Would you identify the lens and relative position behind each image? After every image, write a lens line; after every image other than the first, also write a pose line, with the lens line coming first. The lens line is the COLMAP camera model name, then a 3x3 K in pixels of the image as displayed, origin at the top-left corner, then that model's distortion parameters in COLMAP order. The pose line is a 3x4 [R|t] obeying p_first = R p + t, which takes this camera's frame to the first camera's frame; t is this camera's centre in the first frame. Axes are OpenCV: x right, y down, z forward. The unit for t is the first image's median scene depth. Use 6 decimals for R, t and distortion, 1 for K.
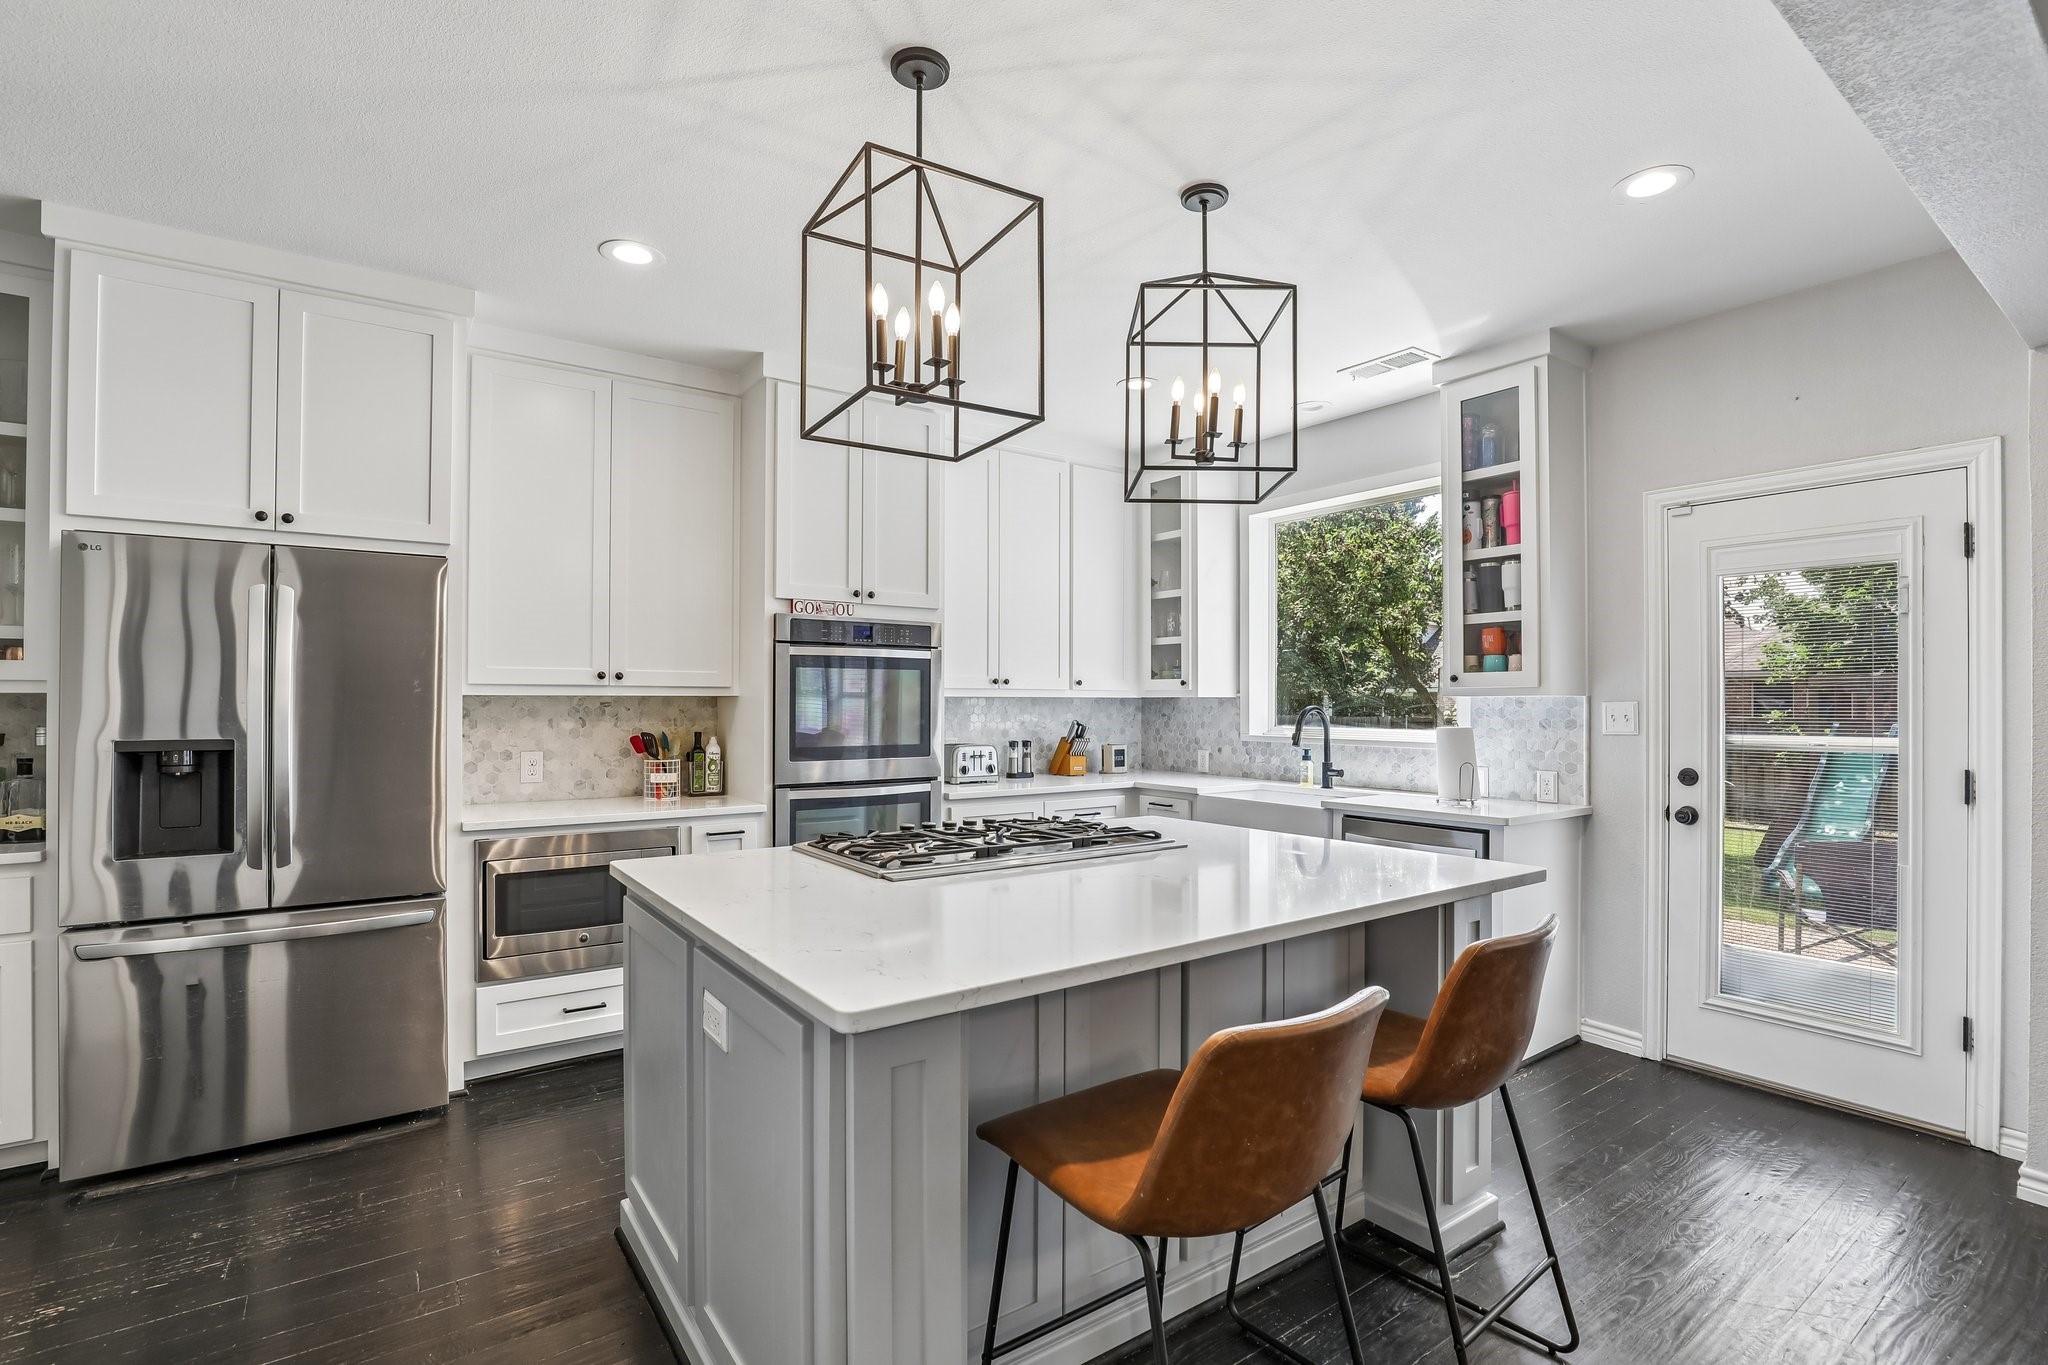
lens RADIAL K [[957.5, 0, 1020.9], [0, 957.5, 691.9], [0, 0, 1]] dist [-0.030581, 0.004016]
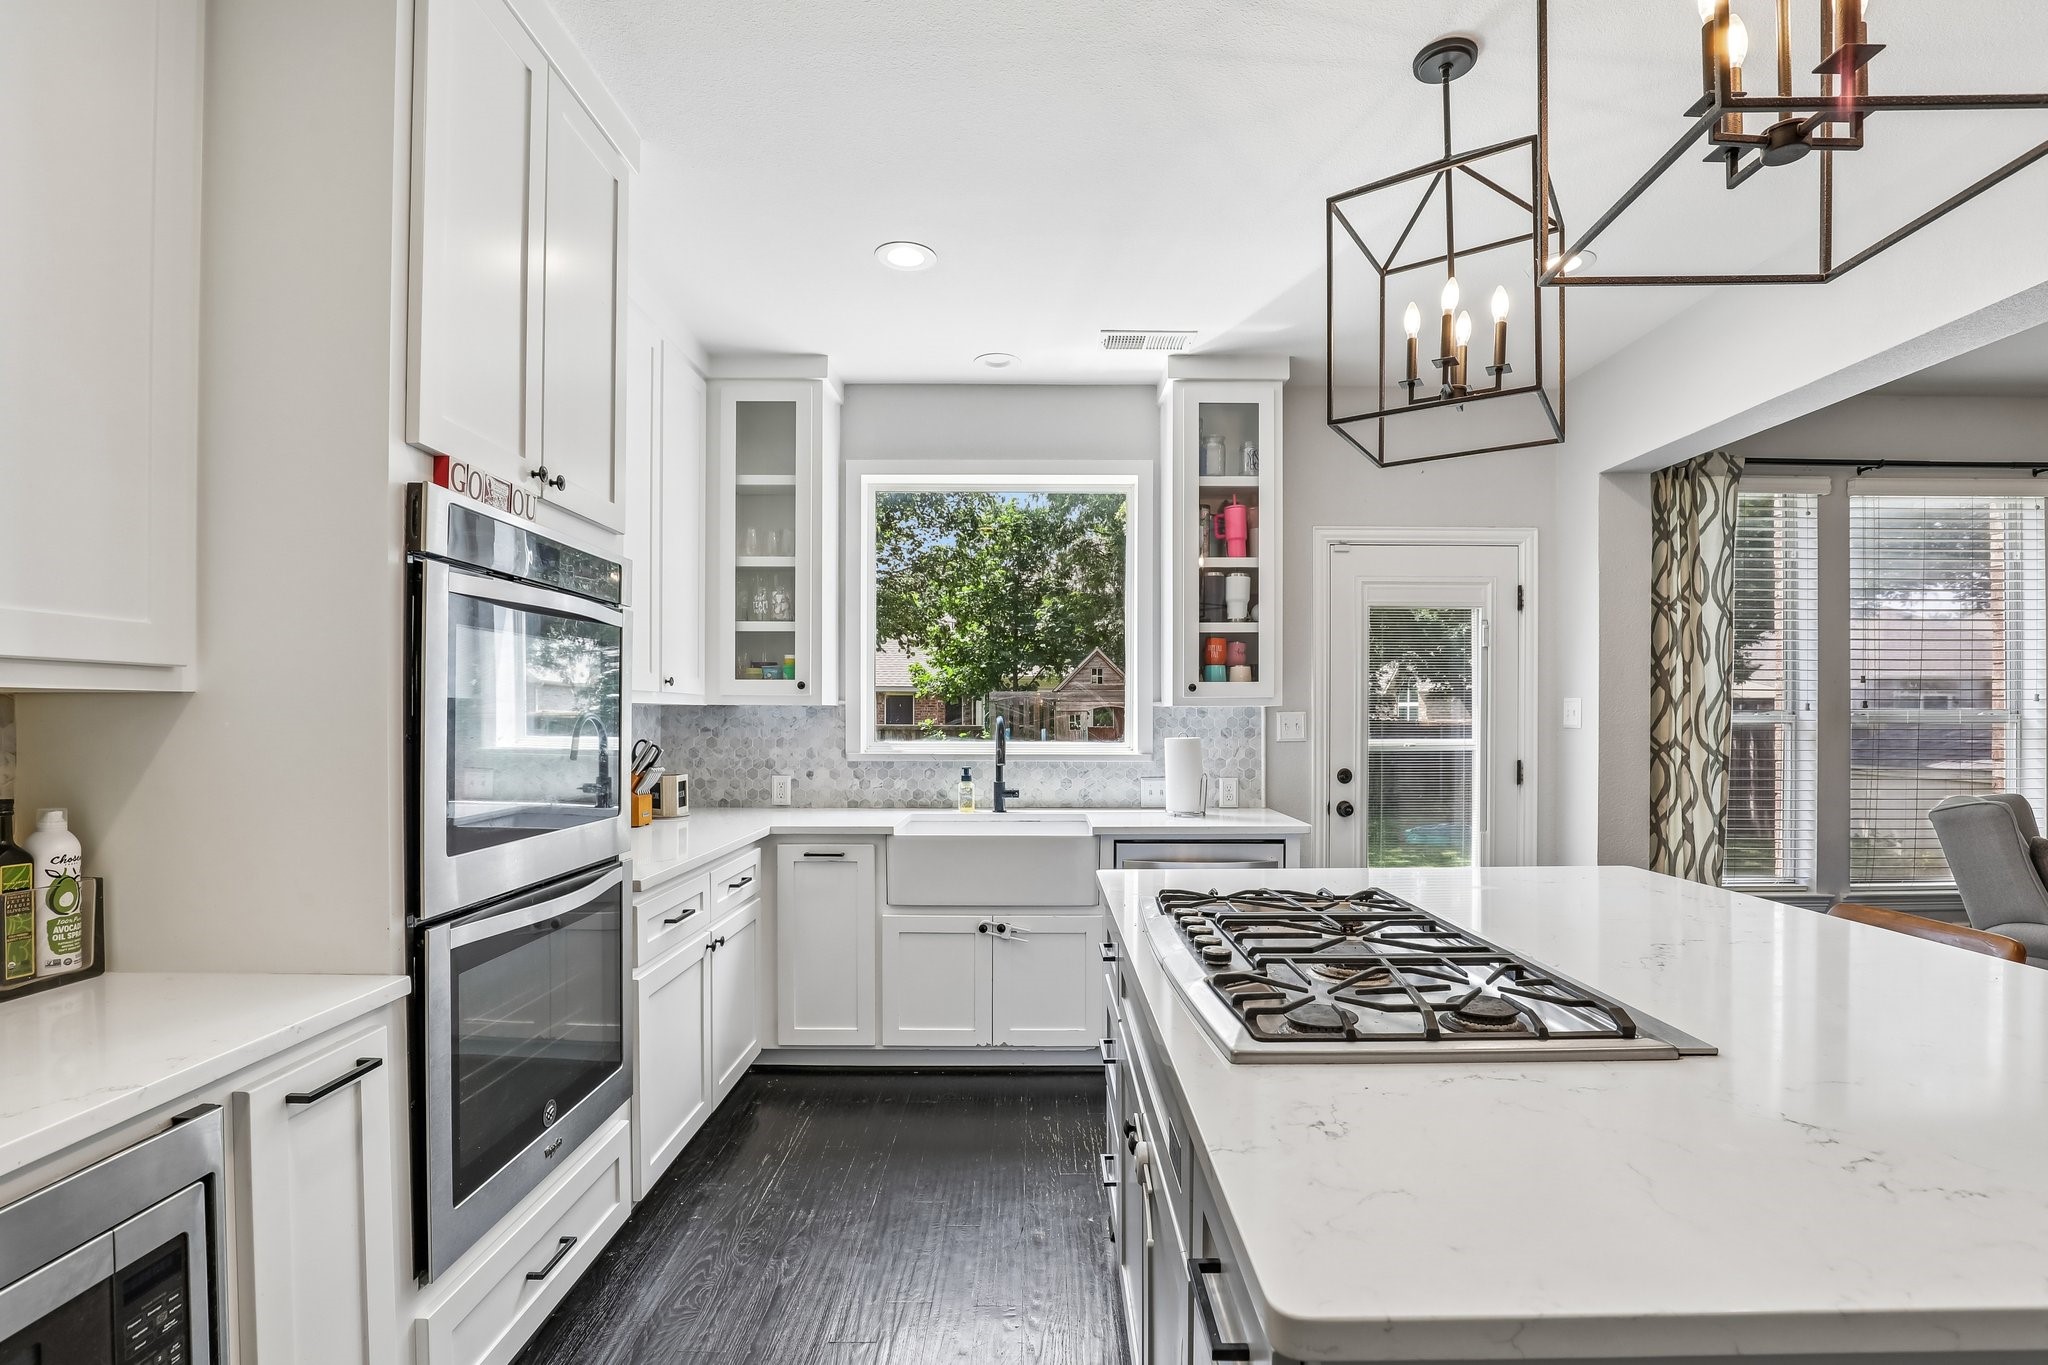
lens RADIAL K [[957.5, 0, 1038.3], [0, 957.5, 718.1], [0, 0, 1]] dist [-0.030581, 0.004016]
pose [[0.569761, -0.004390, 0.821799, -0.407253], [-0.009578, 0.999882, 0.011983, 0.006283], [-0.821755, -0.014699, 0.569652, 0.536311]]
